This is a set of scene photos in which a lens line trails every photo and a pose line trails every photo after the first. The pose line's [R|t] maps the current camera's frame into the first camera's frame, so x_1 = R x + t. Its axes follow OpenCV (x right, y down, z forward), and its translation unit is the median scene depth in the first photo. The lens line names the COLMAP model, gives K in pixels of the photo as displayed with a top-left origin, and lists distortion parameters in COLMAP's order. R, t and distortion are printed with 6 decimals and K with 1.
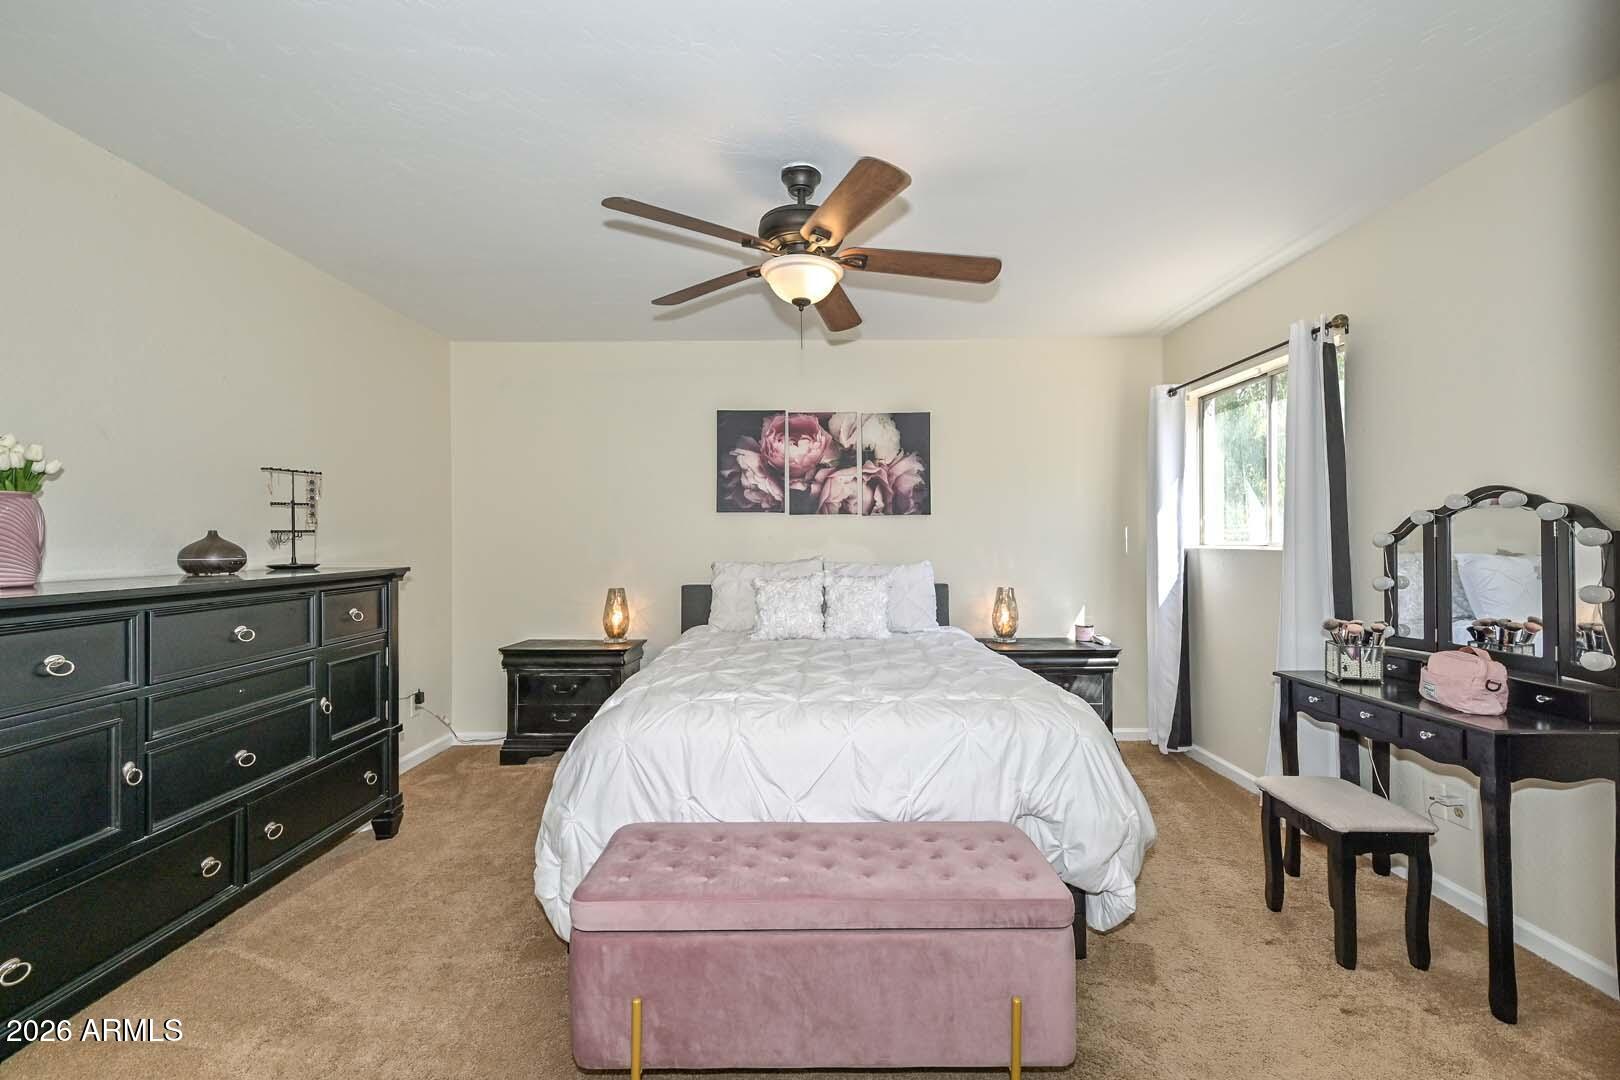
lens RADIAL K [[665.6, 0, 810.0], [0, 665.6, 540.0], [0, 0, 1]] dist [0.000362, -0.000165]
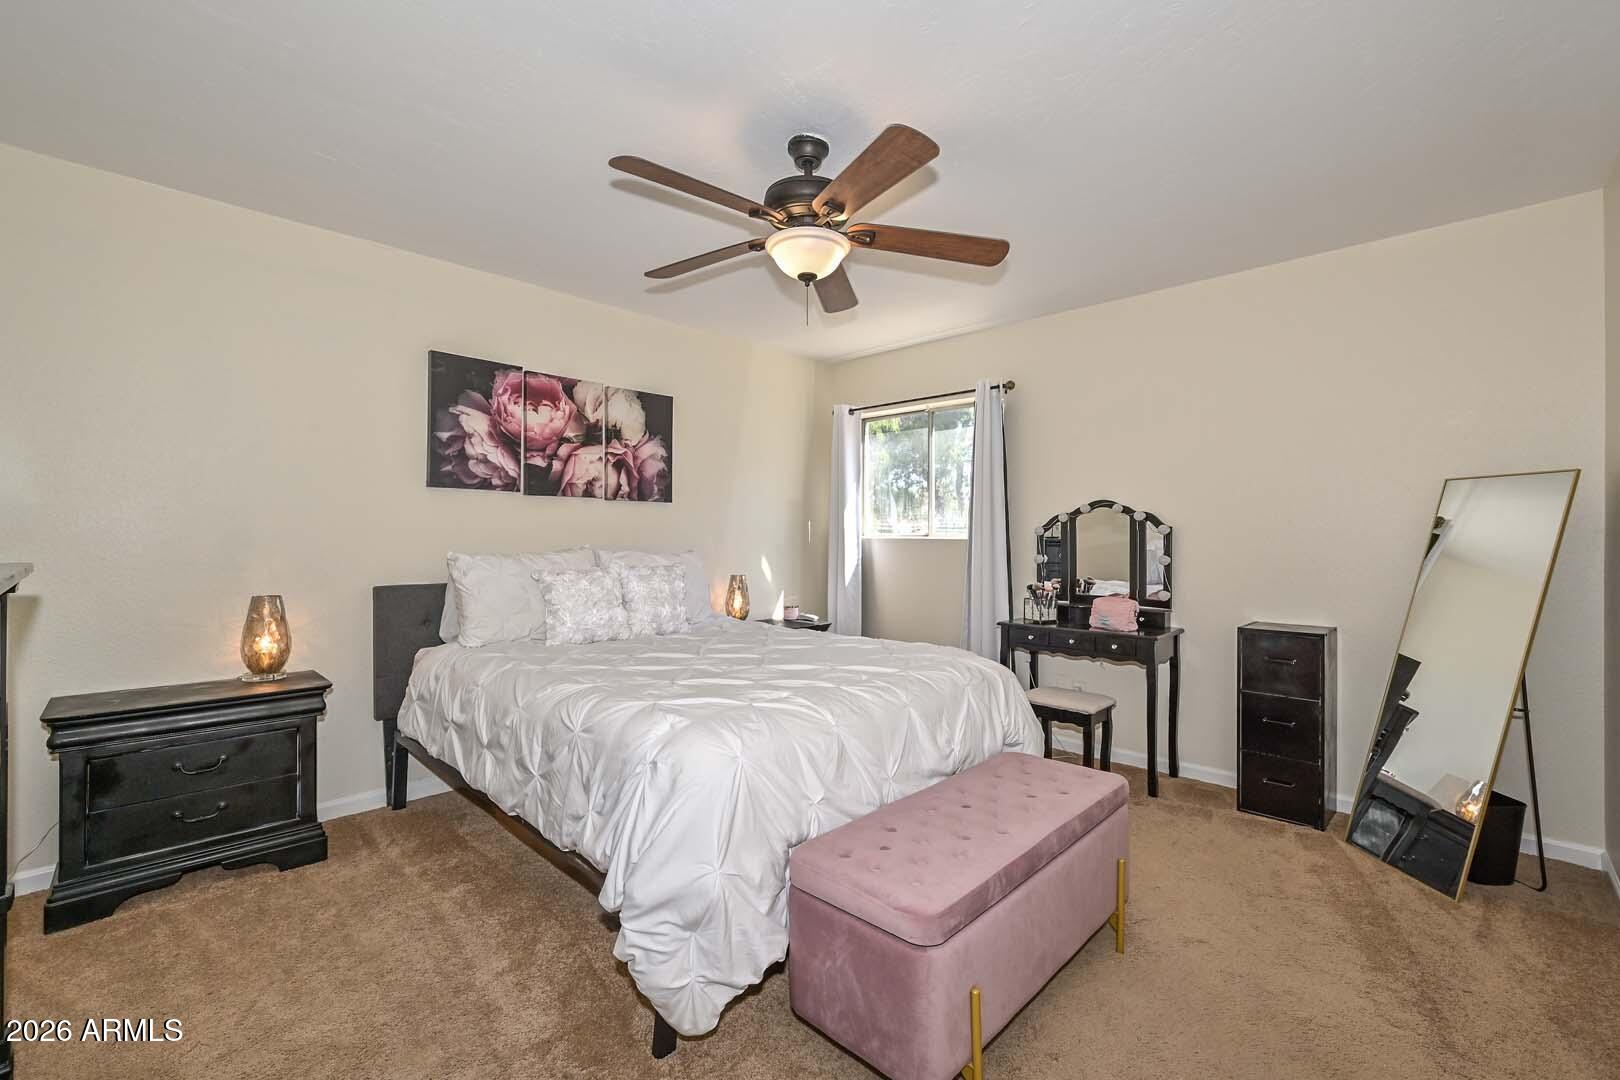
lens RADIAL K [[673.8, 0, 810.0], [0, 673.8, 540.0], [0, 0, 1]] dist [-0.011159, -0.000148]
pose [[0.697721, 0.003016, 0.716363, -0.381621], [-0.009400, 0.999944, 0.004945, 0.010130], [-0.716308, -0.010184, 0.697710, 0.170263]]
